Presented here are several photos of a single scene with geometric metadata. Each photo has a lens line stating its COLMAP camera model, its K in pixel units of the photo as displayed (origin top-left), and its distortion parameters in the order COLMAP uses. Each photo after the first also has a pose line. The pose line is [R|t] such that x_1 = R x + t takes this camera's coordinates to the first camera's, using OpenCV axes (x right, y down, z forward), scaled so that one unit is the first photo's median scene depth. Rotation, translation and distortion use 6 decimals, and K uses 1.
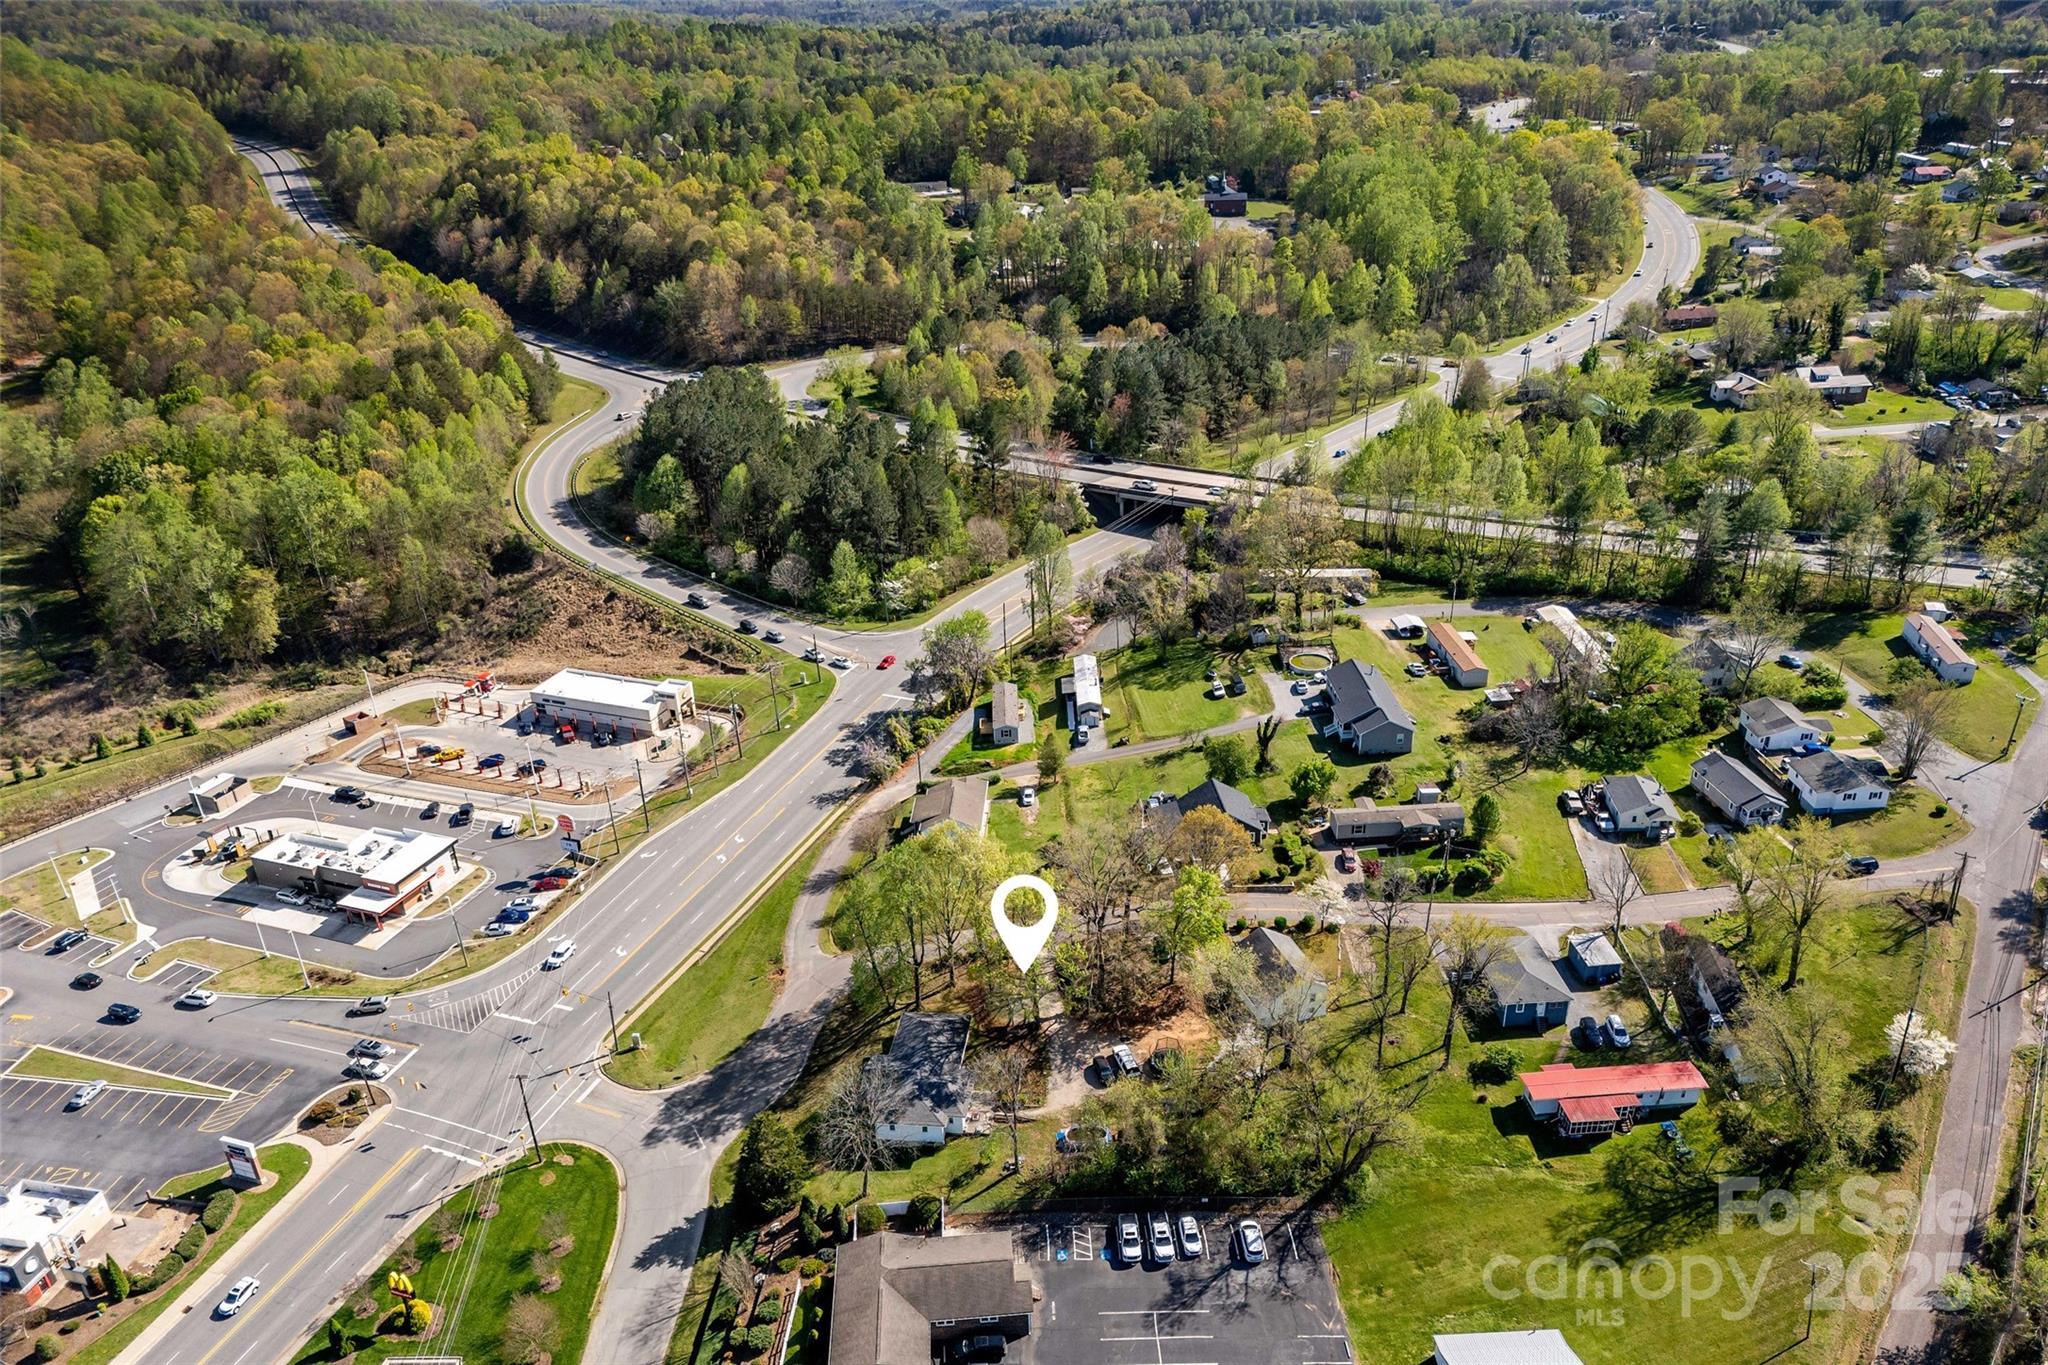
lens RADIAL K [[1457.0, 0, 1027.9], [0, 1457.0, 716.3], [0, 0, 1]] dist [0.065971, -0.059485]
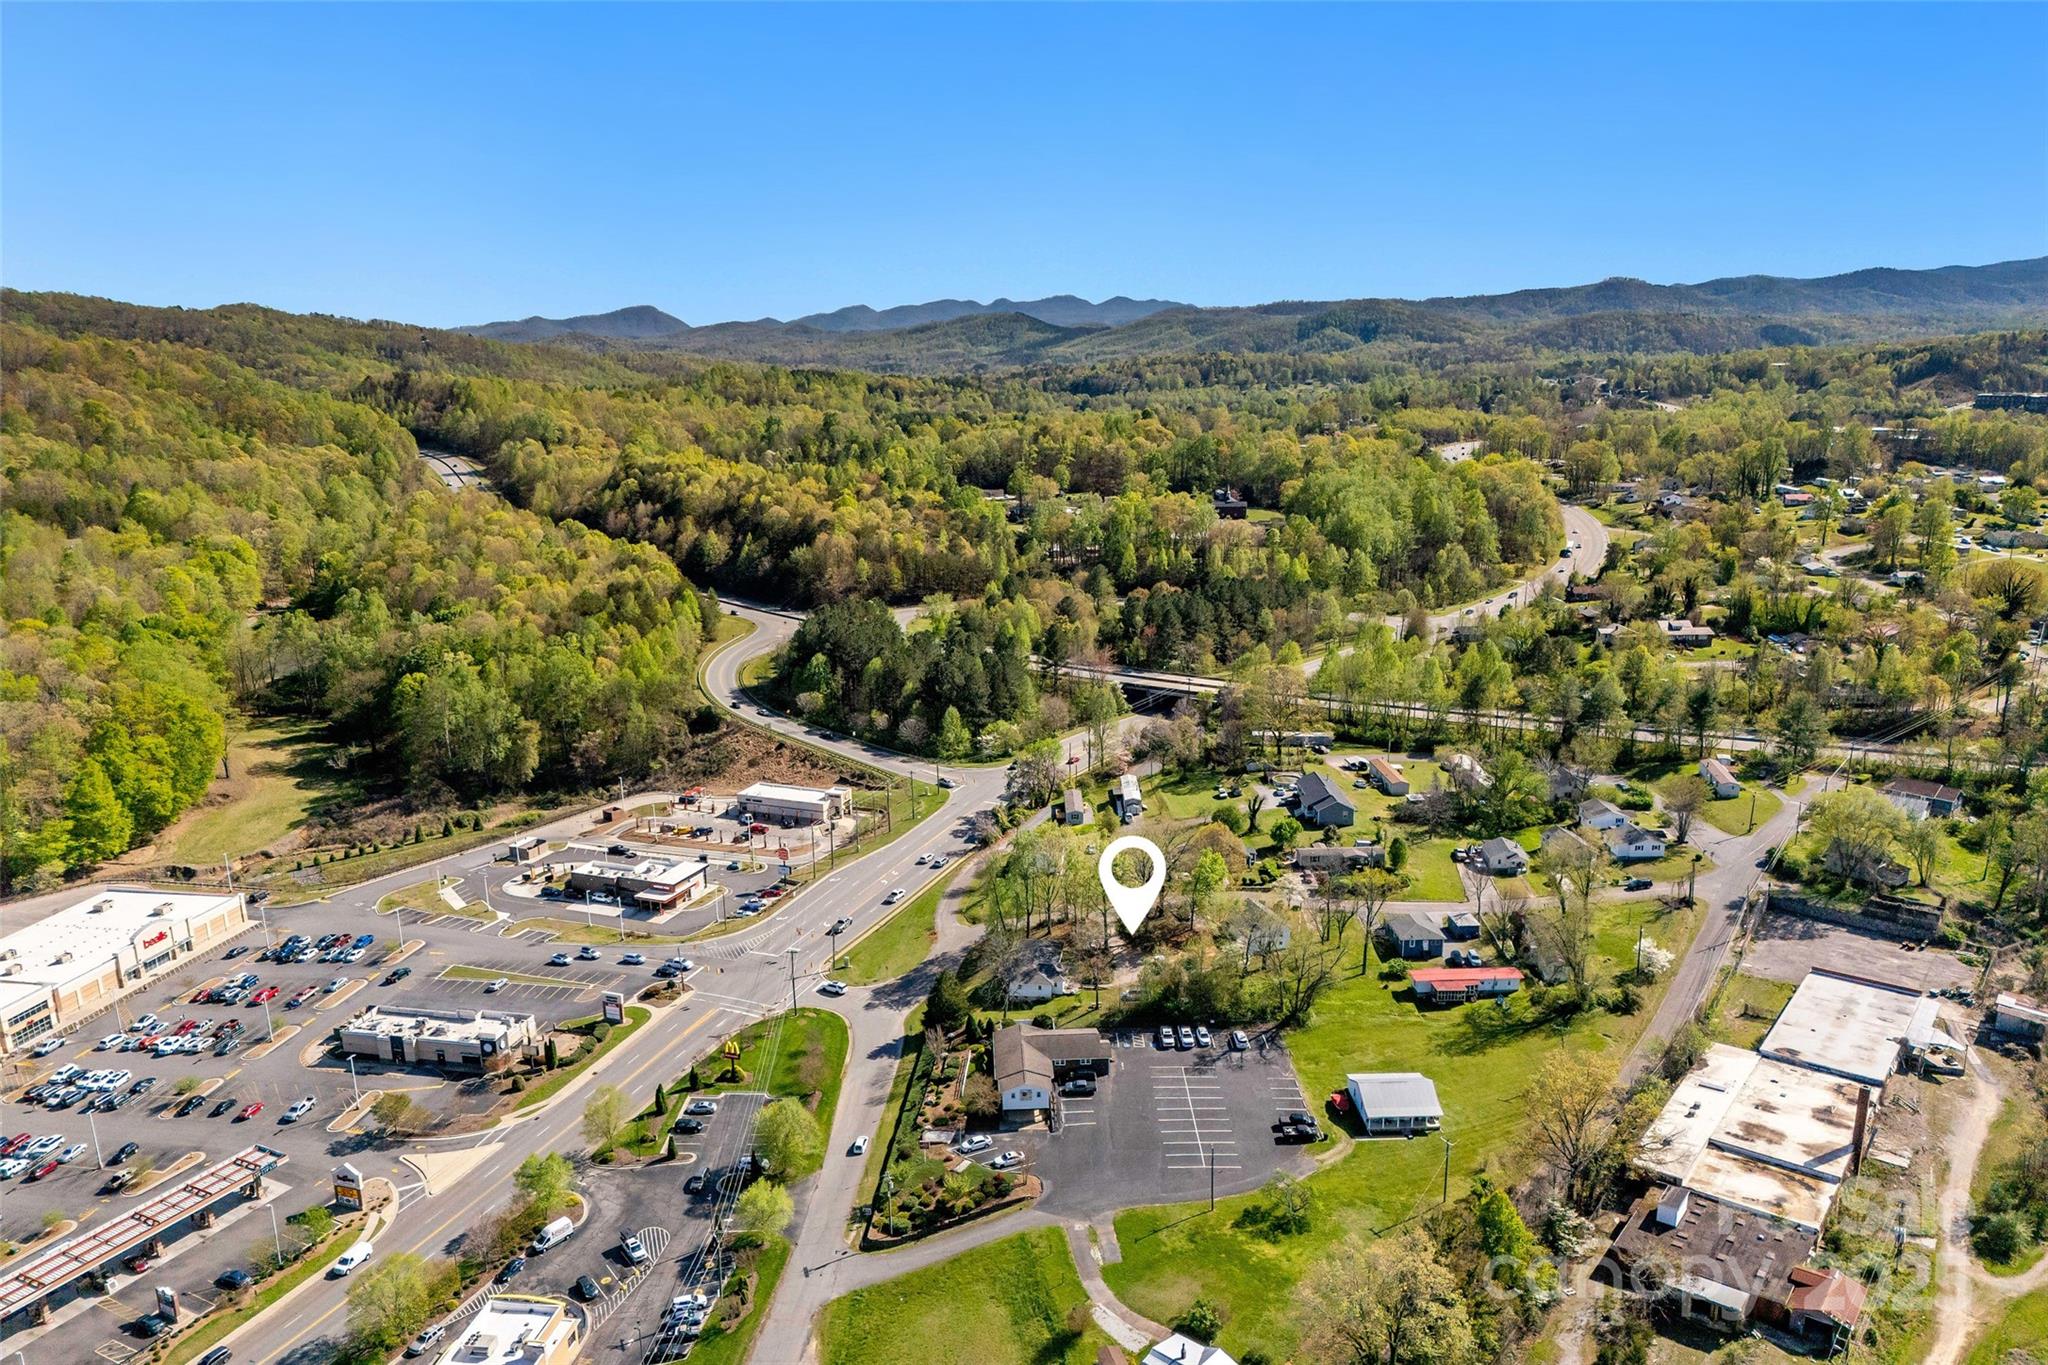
lens RADIAL K [[1438.6, 0, 1024.0], [0, 1438.6, 682.5], [0, 0, 1]] dist [0.101542, -0.161463]
pose [[0.999580, 0.025029, -0.014580, -0.036937], [-0.027702, 0.973104, -0.228695, 0.159534], [0.008464, 0.229003, 0.973389, -0.320366]]
